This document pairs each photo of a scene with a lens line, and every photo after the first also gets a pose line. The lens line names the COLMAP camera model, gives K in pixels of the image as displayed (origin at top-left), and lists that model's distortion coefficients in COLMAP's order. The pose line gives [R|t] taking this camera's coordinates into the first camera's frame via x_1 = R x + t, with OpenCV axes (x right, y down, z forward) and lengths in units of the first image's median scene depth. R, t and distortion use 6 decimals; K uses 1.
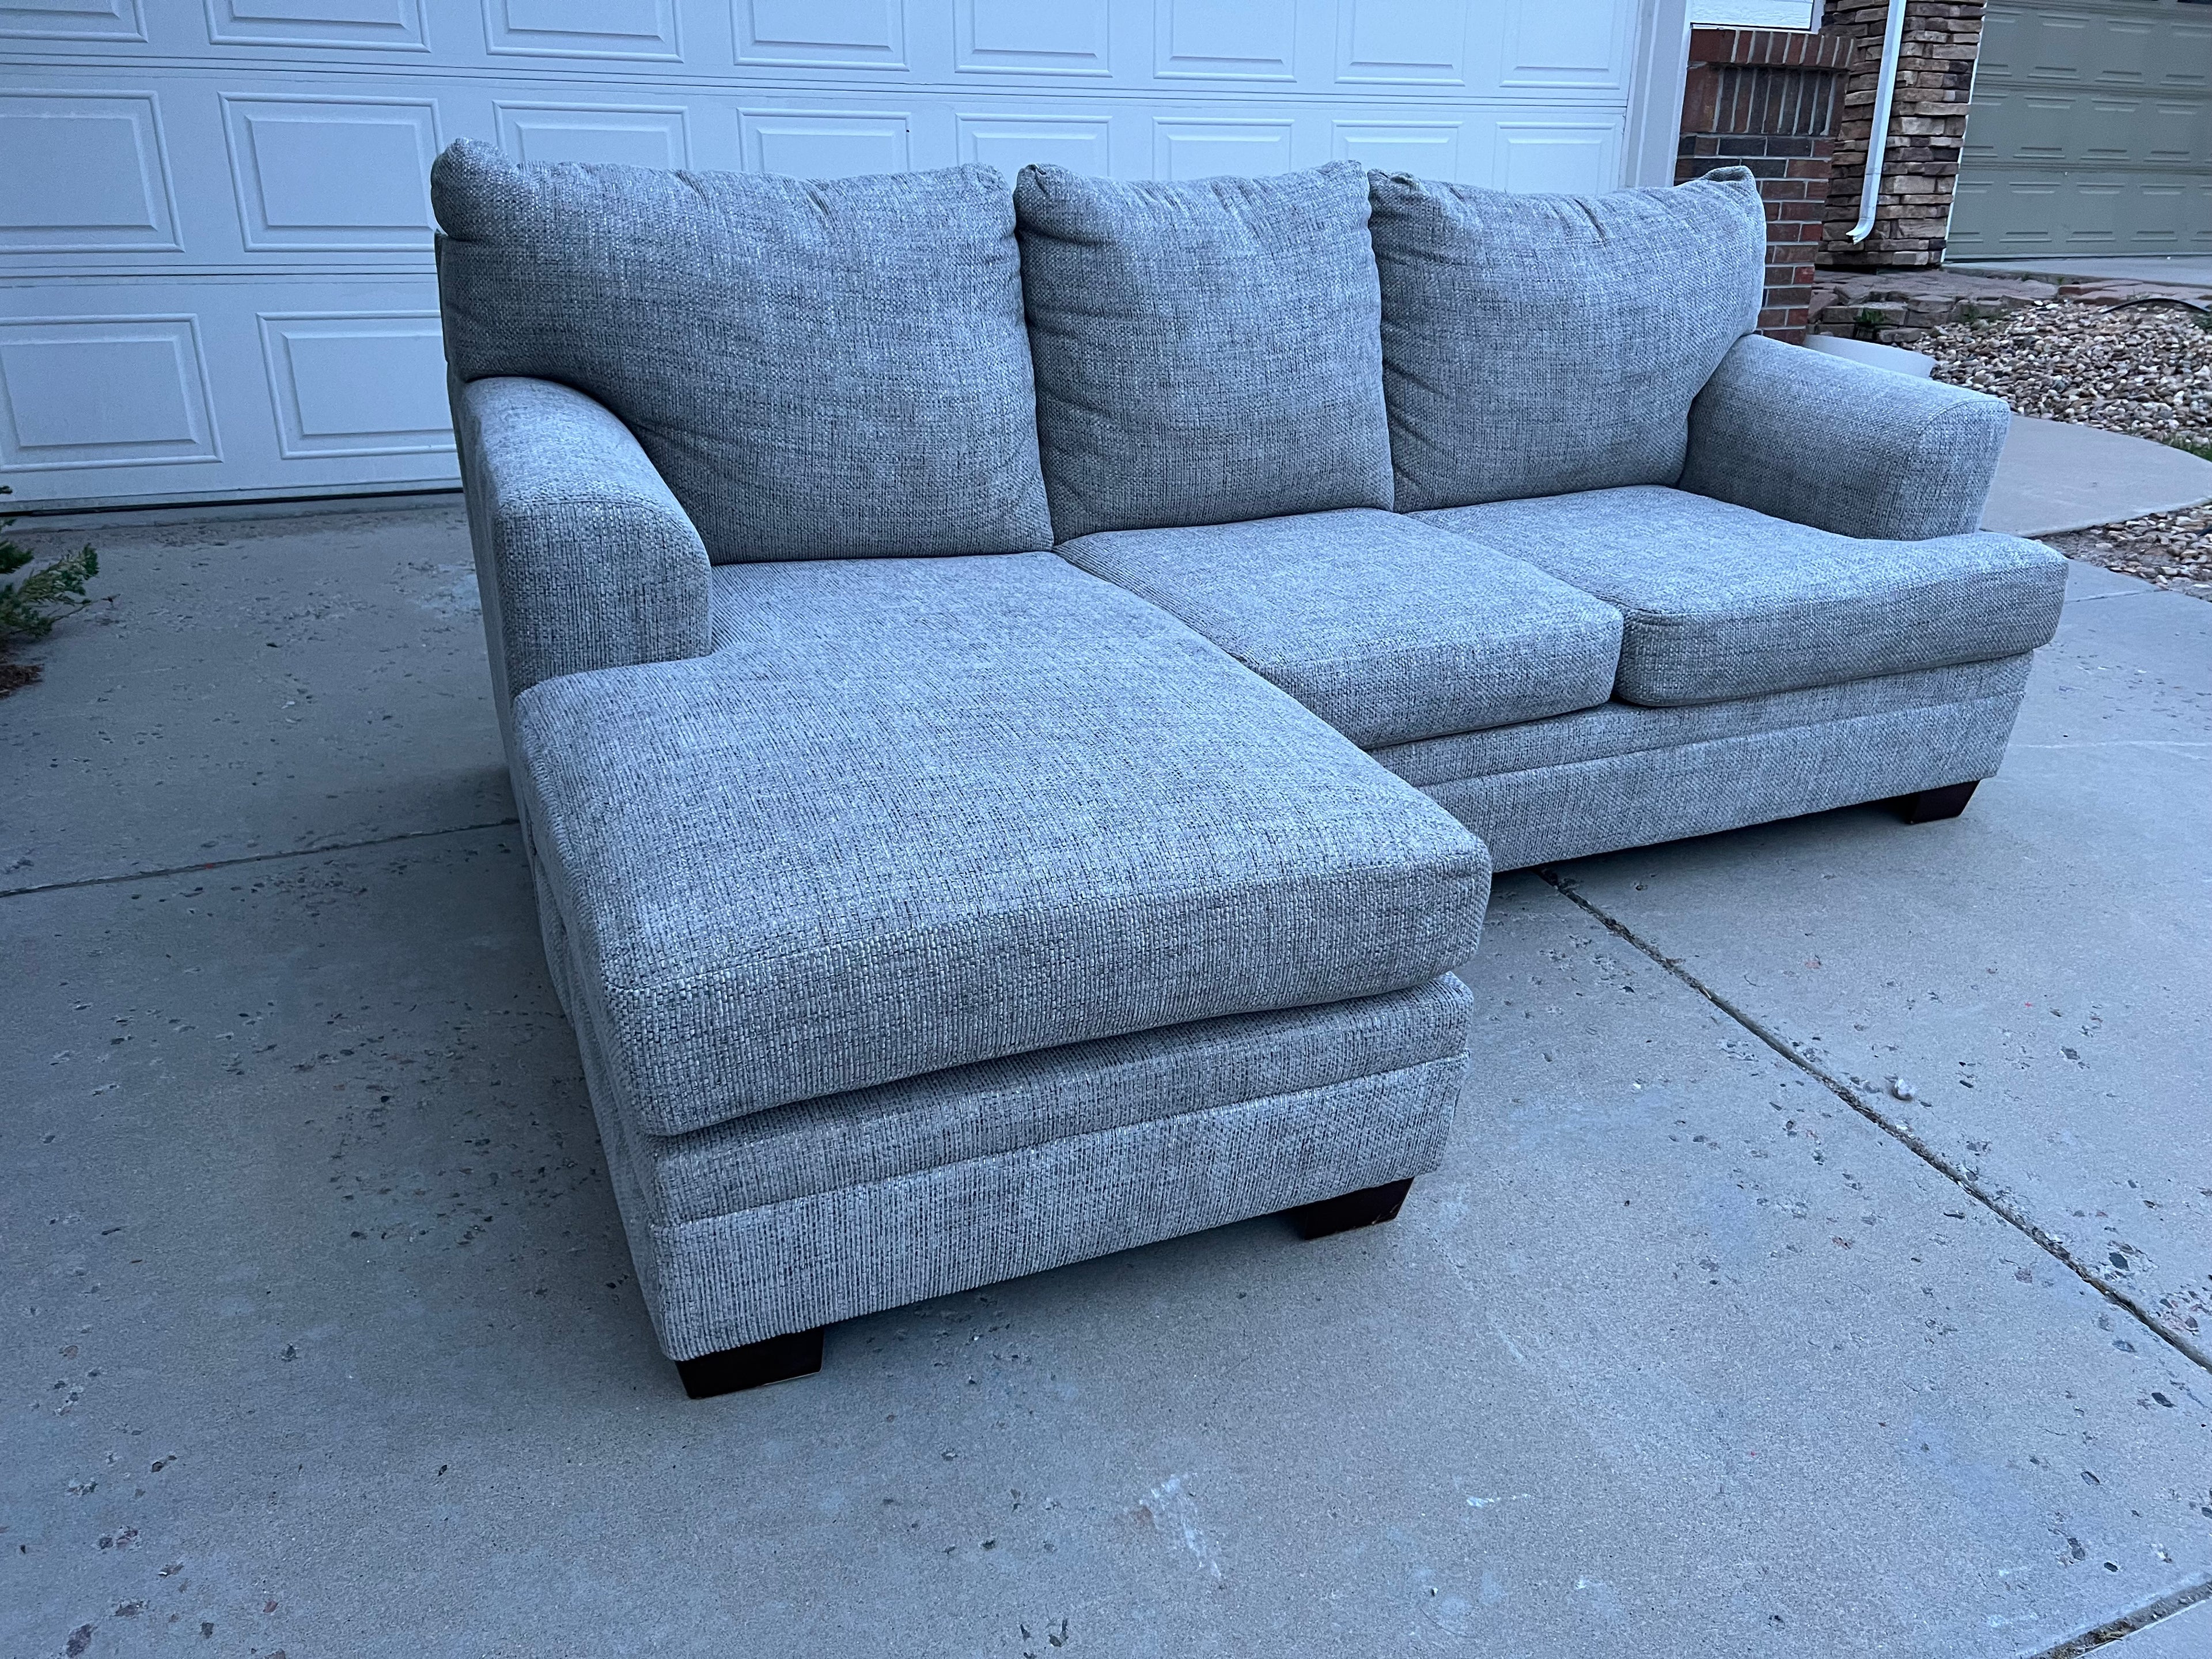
lens RADIAL K [[1672.0, 0, 1116.8], [0, 1672.0, 826.2], [0, 0, 1]] dist [0.052505, -0.057575]
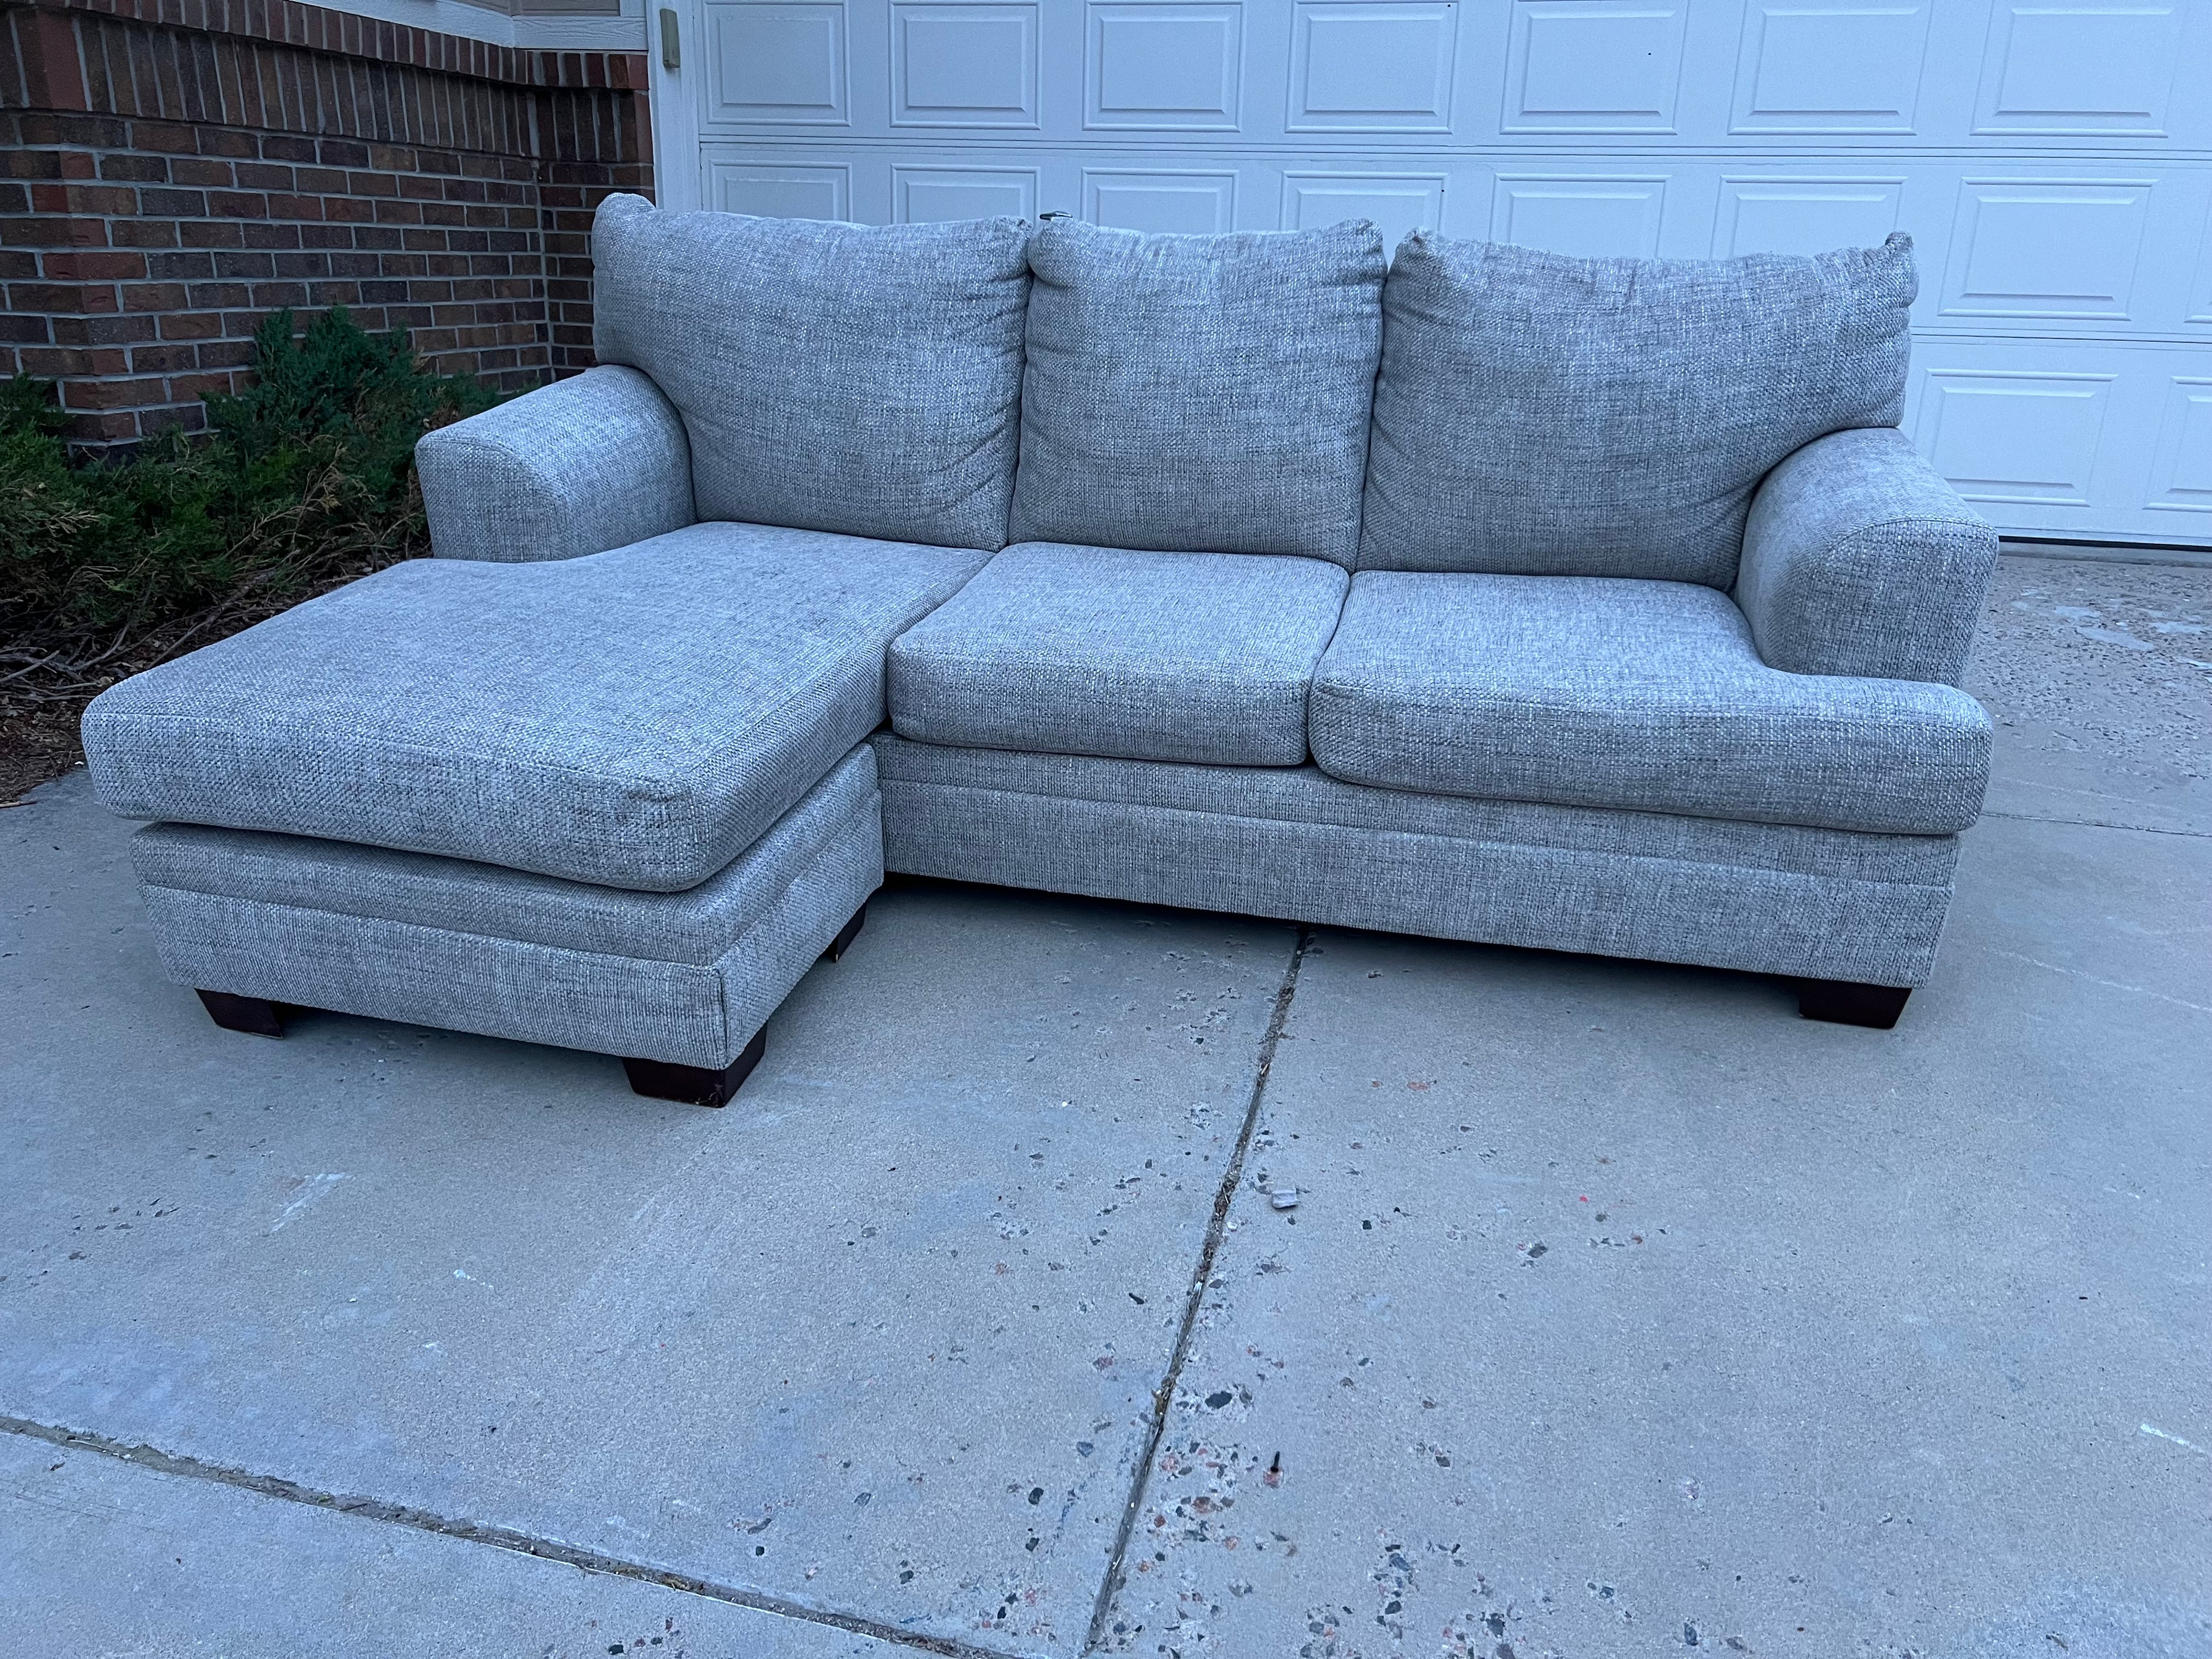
lens RADIAL K [[1672.0, 0, 1110.7], [0, 1672.0, 825.0], [0, 0, 1]] dist [0.052505, -0.057575]
pose [[0.783612, 0.220142, -0.580939, 0.693784], [-0.239261, 0.969921, 0.044811, -0.050970], [0.573330, 0.103882, 0.812713, 0.129282]]
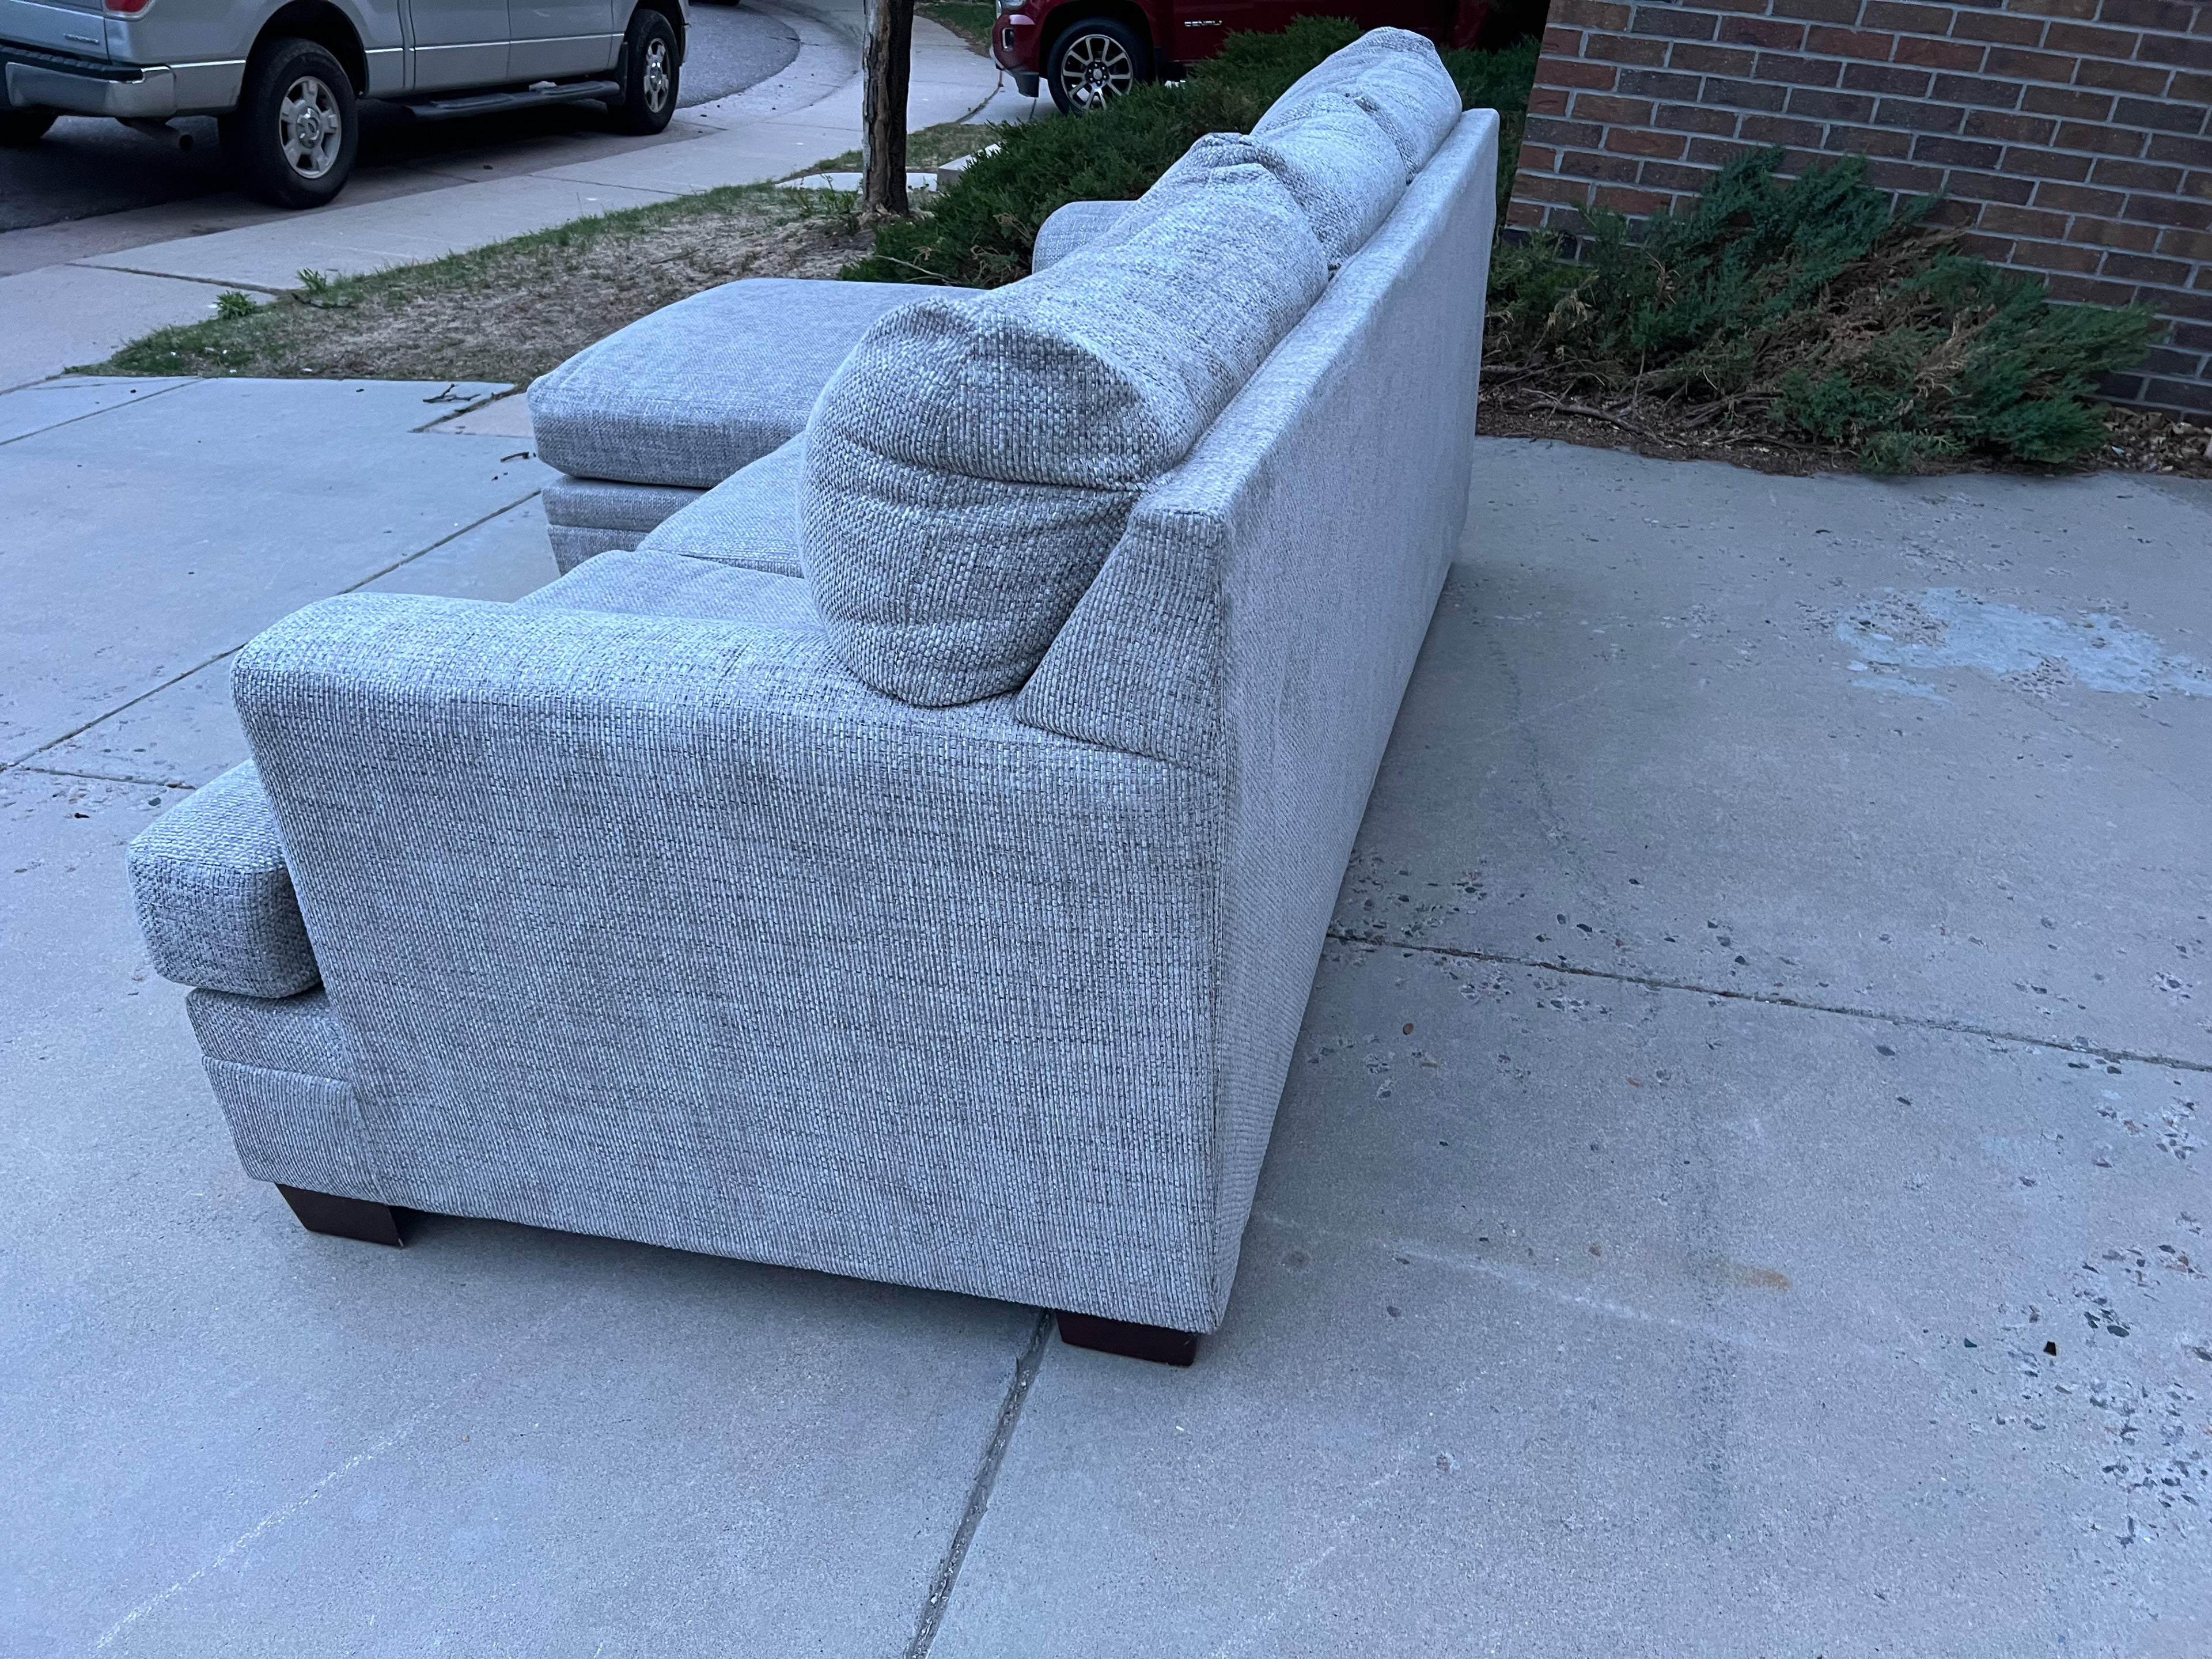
lens RADIAL K [[1672.0, 0, 1112.1], [0, 1672.0, 802.3], [0, 0, 1]] dist [0.052505, -0.057575]
pose [[-0.641345, 0.334658, -0.690421, 0.722793], [-0.347656, 0.675426, 0.650334, -0.641276], [0.683968, 0.657118, -0.316835, 1.366808]]
